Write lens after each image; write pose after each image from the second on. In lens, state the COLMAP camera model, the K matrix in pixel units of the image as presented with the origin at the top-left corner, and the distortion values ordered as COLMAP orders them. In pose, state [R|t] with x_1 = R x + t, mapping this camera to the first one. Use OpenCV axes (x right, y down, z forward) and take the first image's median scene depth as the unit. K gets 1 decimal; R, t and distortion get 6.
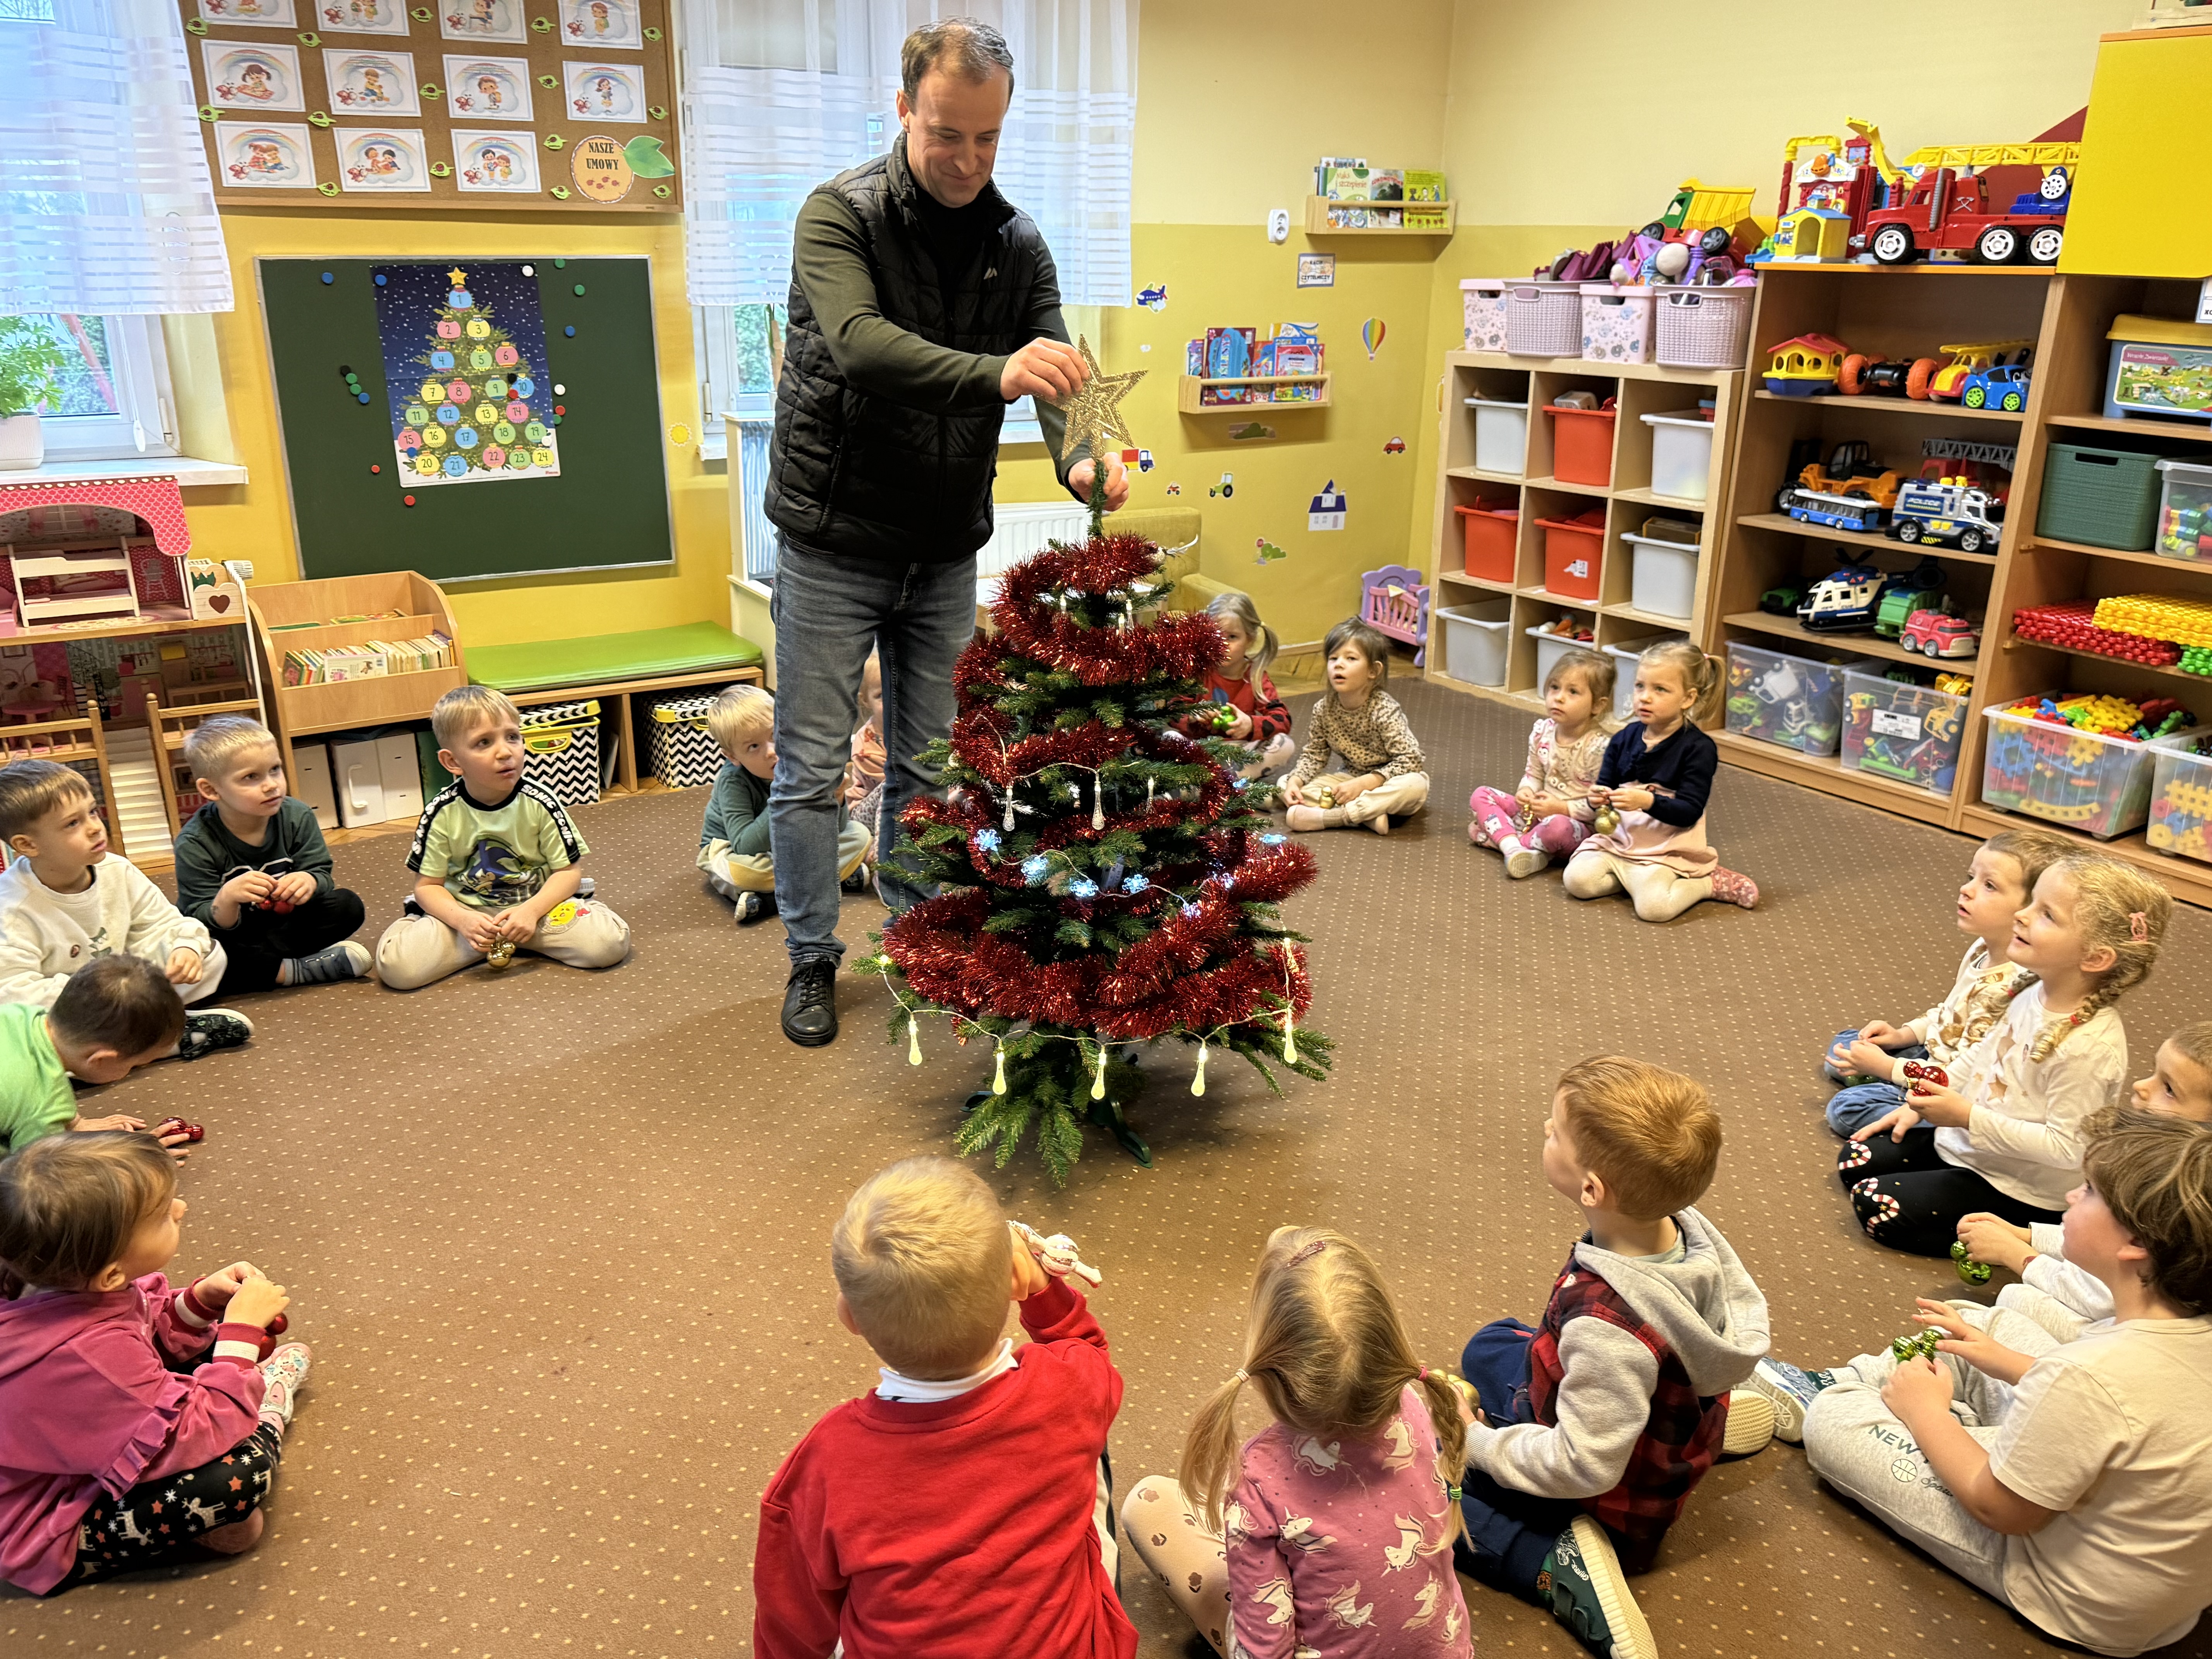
lens RADIAL K [[1758.5, 0, 1065.7], [0, 1758.5, 843.1], [0, 0, 1]] dist [0.075093, -0.112372]
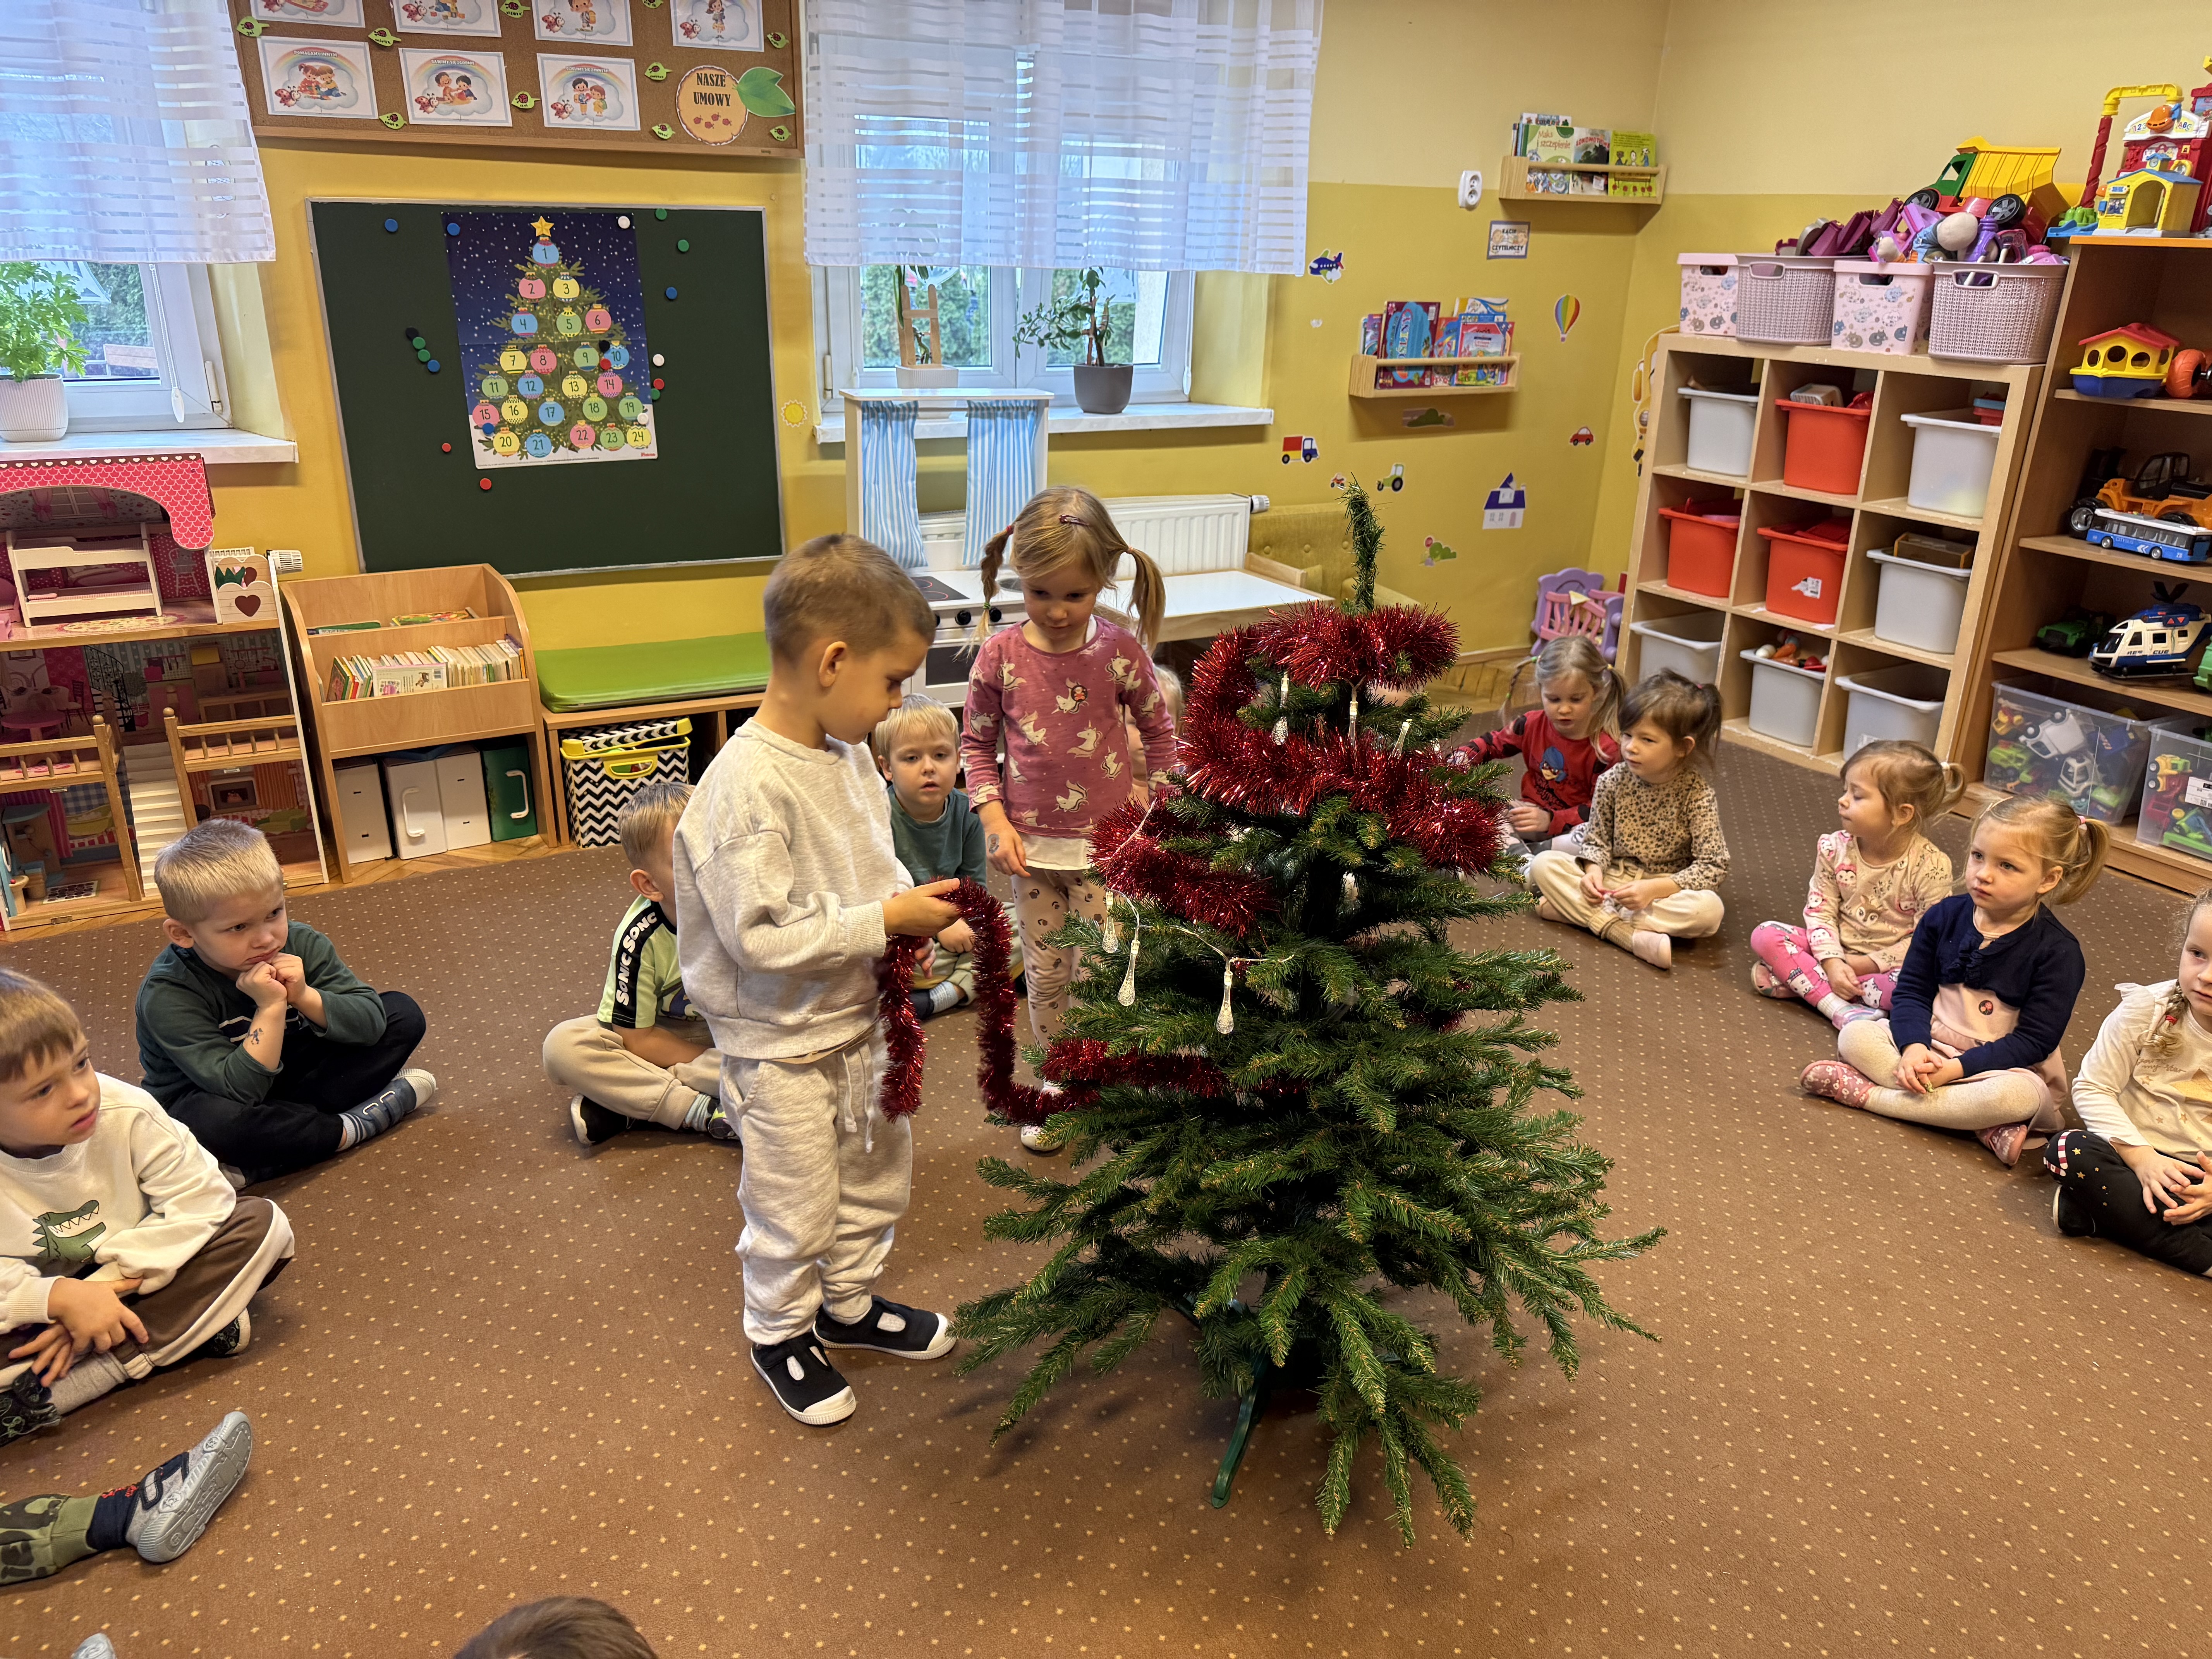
lens RADIAL K [[1596.0, 0, 1087.2], [0, 1596.0, 826.1], [0, 0, 1]] dist [0.037130, -0.043395]
pose [[0.998102, 0.035468, -0.050350, -0.026181], [-0.033807, 0.998868, 0.033473, -0.060585], [0.051480, -0.031707, 0.998171, 0.217574]]
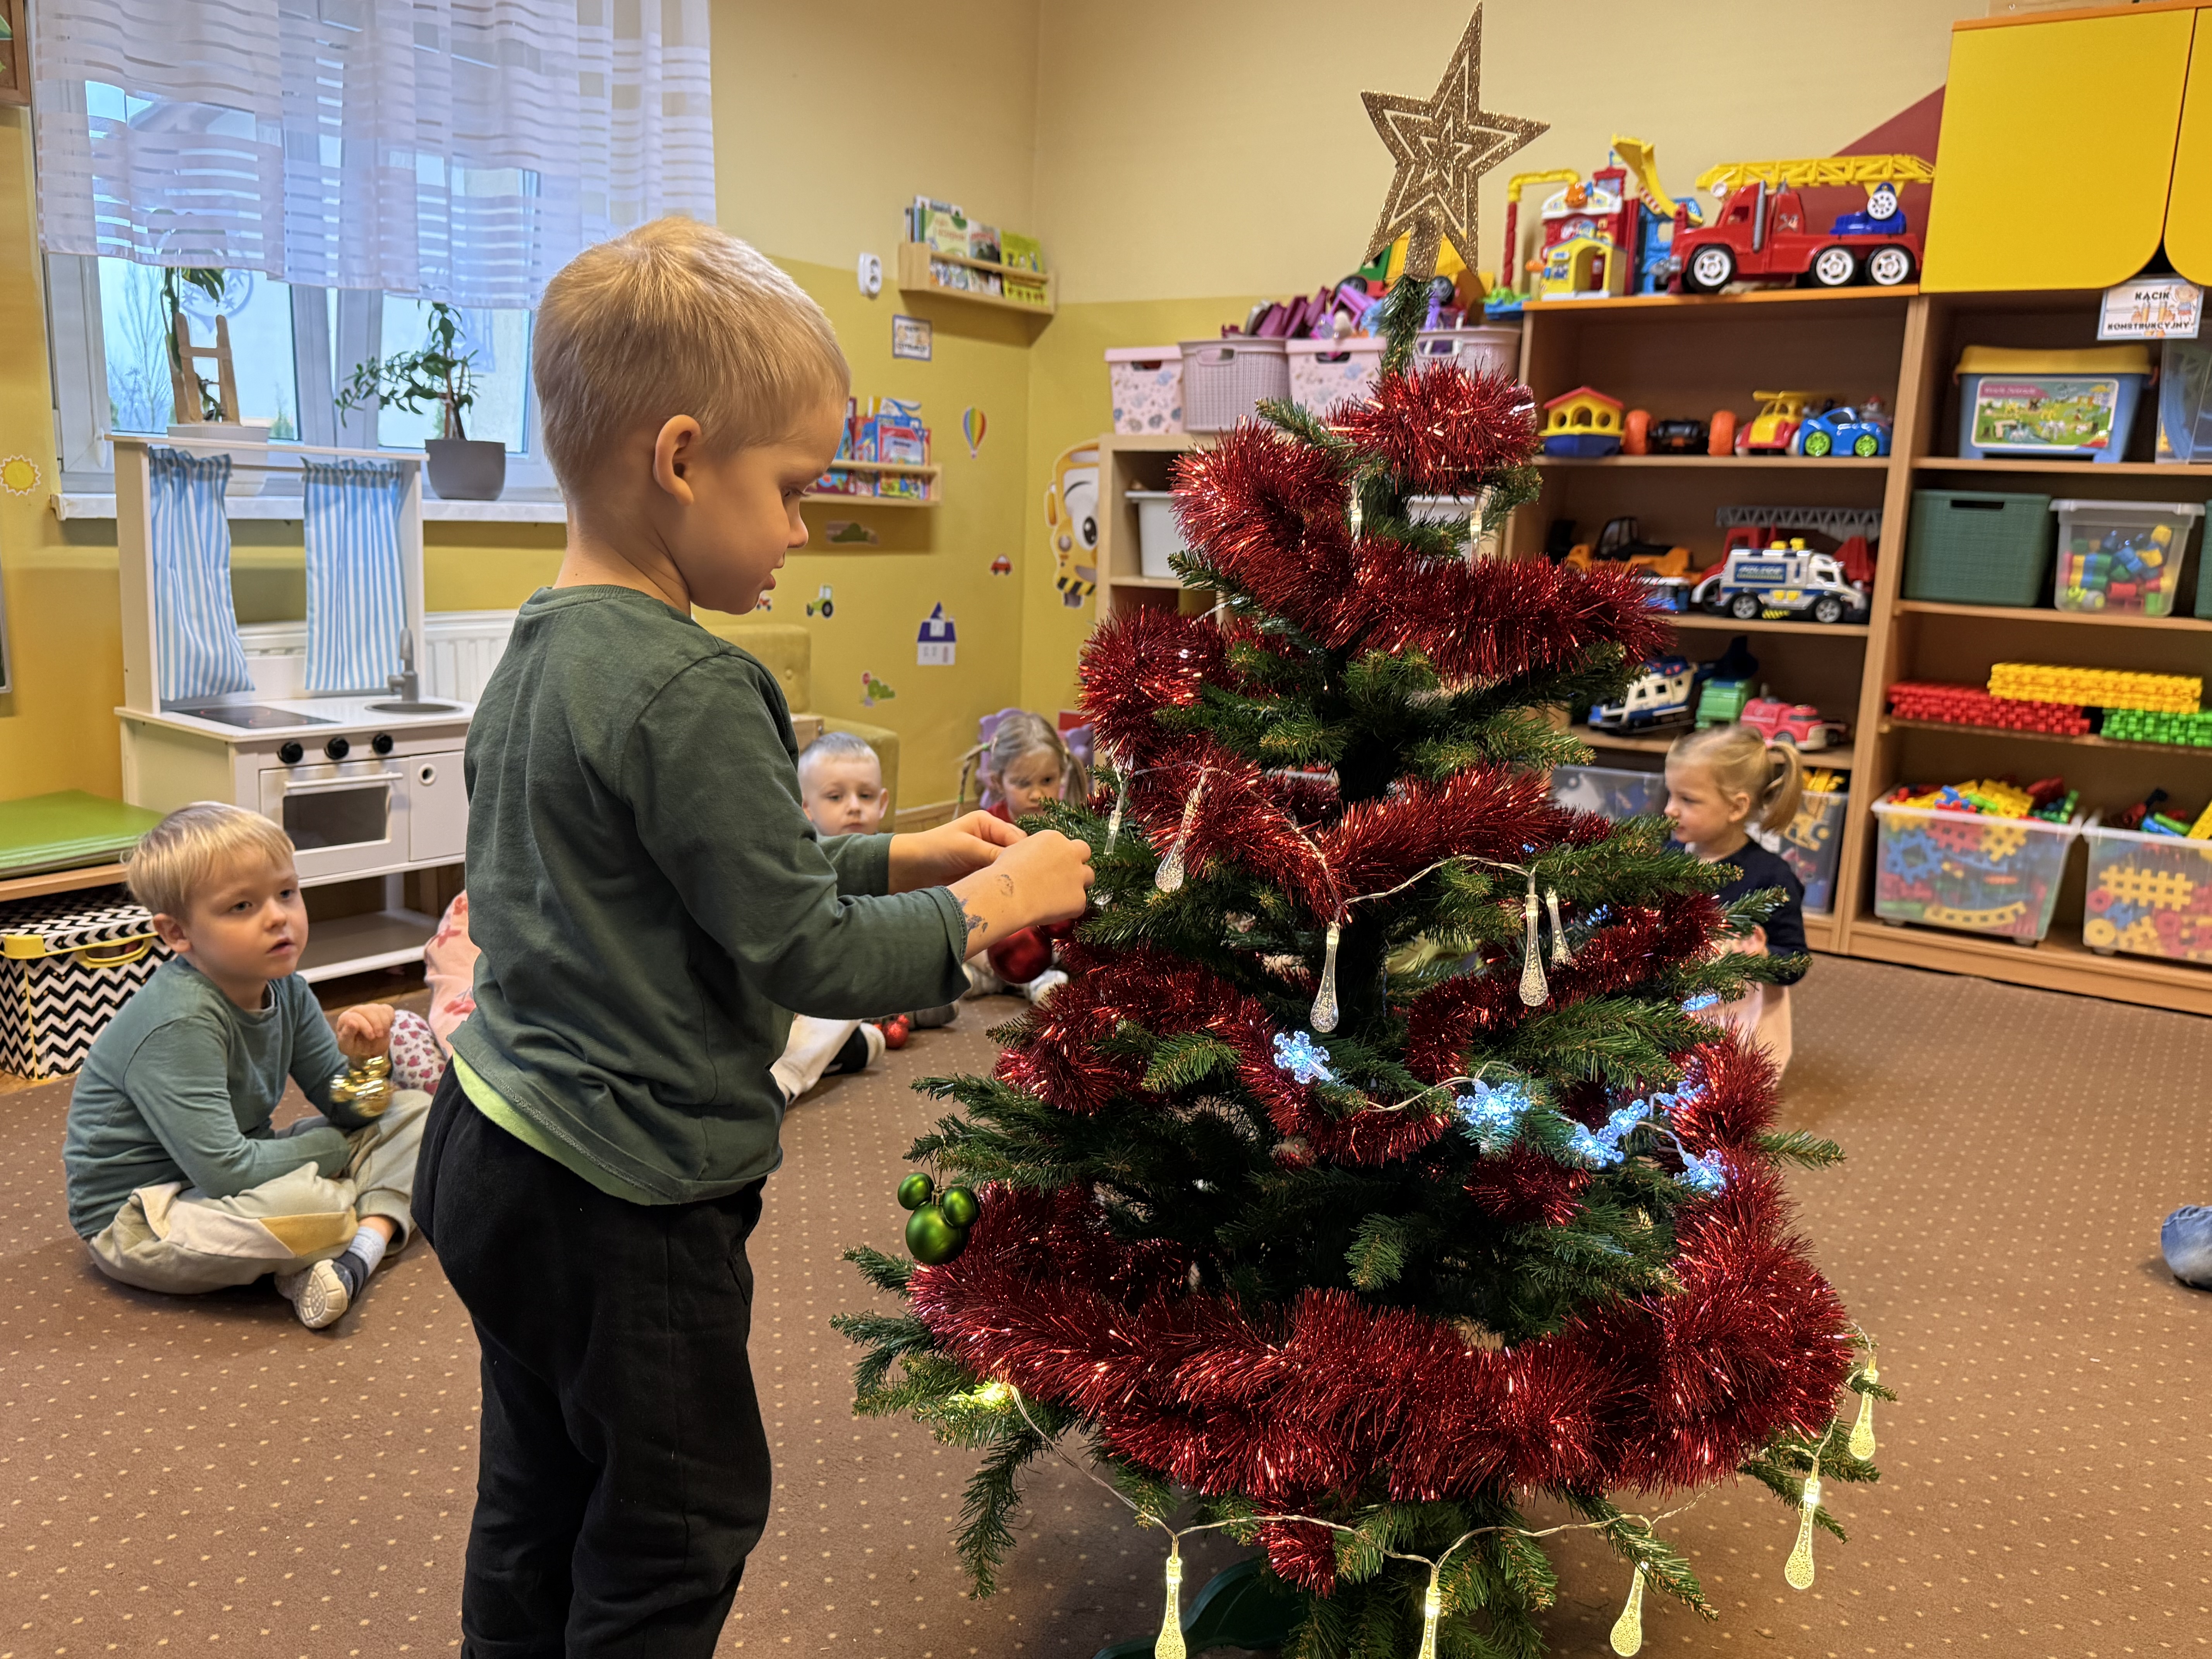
lens RADIAL K [[1758.5, 0, 1124.8], [0, 1758.5, 841.5], [0, 0, 1]] dist [0.075093, -0.112372]
pose [[0.909809, -0.057713, 0.410995, -0.143302], [0.111201, 0.987975, -0.107428, -0.006746], [-0.399853, 0.143442, 0.905286, 0.361139]]
